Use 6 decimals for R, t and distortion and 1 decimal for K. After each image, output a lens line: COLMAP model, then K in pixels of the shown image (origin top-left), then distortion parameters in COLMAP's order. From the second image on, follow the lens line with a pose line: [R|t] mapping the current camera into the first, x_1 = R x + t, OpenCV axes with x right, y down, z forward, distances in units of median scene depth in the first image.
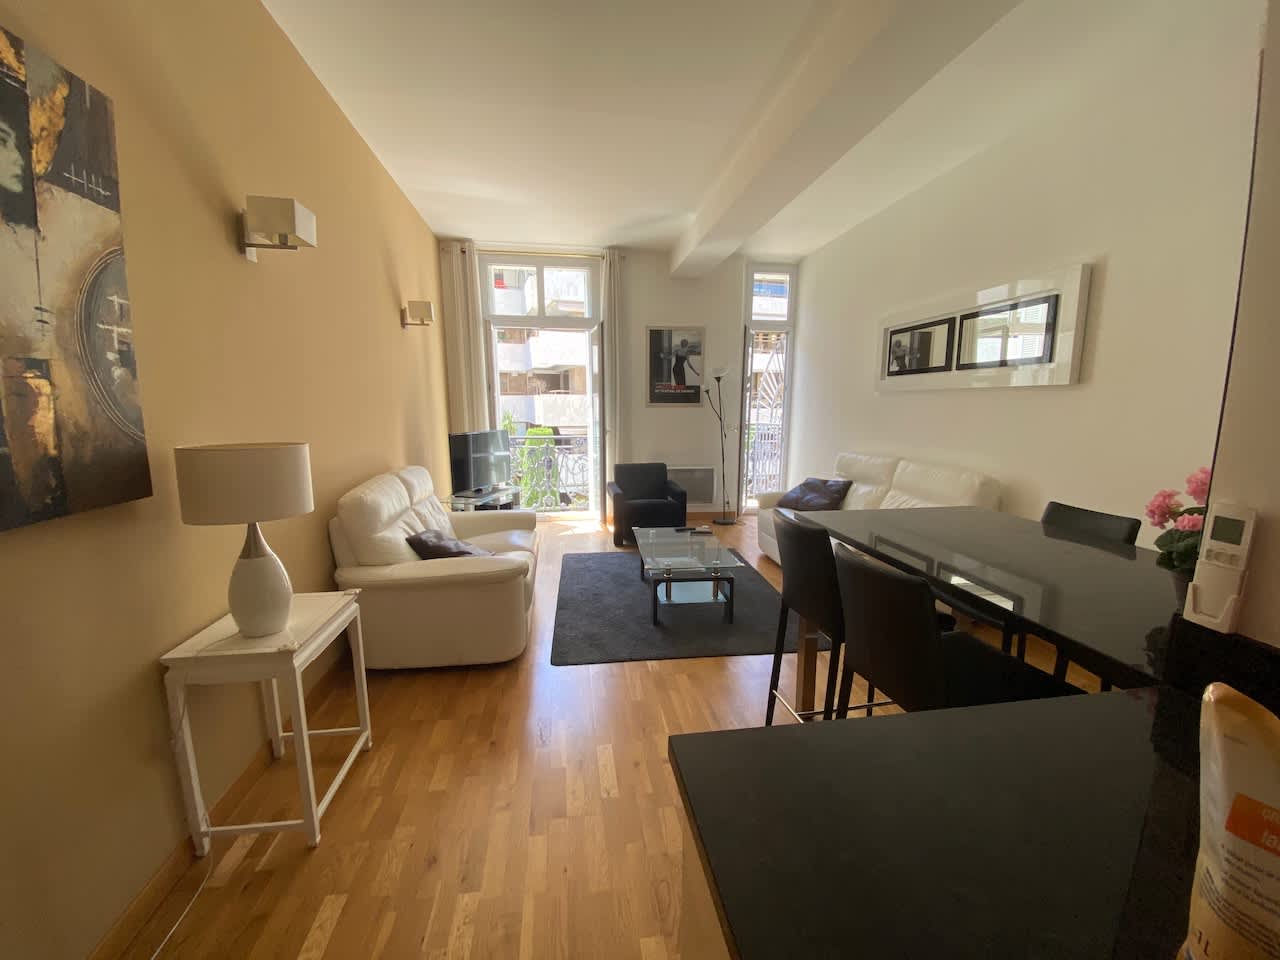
lens RADIAL K [[520.1, 0, 640.0], [0, 520.1, 480.0], [0, 0, 1]] dist [0.019121, -0.019371]
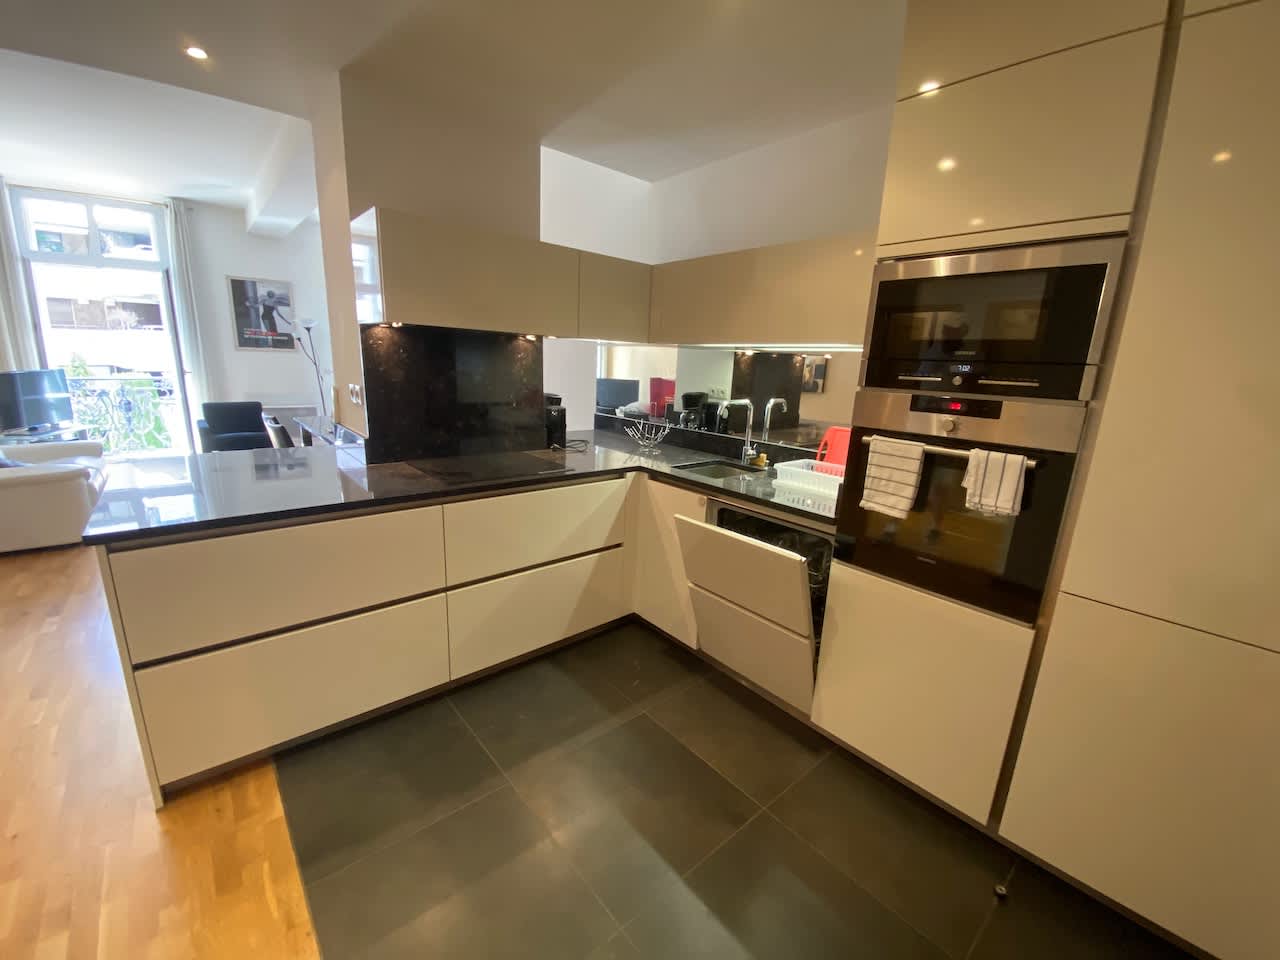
lens RADIAL K [[508.2, 0, 640.0], [0, 508.2, 480.0], [0, 0, 1]] dist [0.002203, -0.015654]
pose [[0.833810, -0.089941, 0.544676, 0.120376], [0.037066, 0.993534, 0.107316, 0.048303], [-0.550806, -0.069292, 0.831752, -0.377937]]
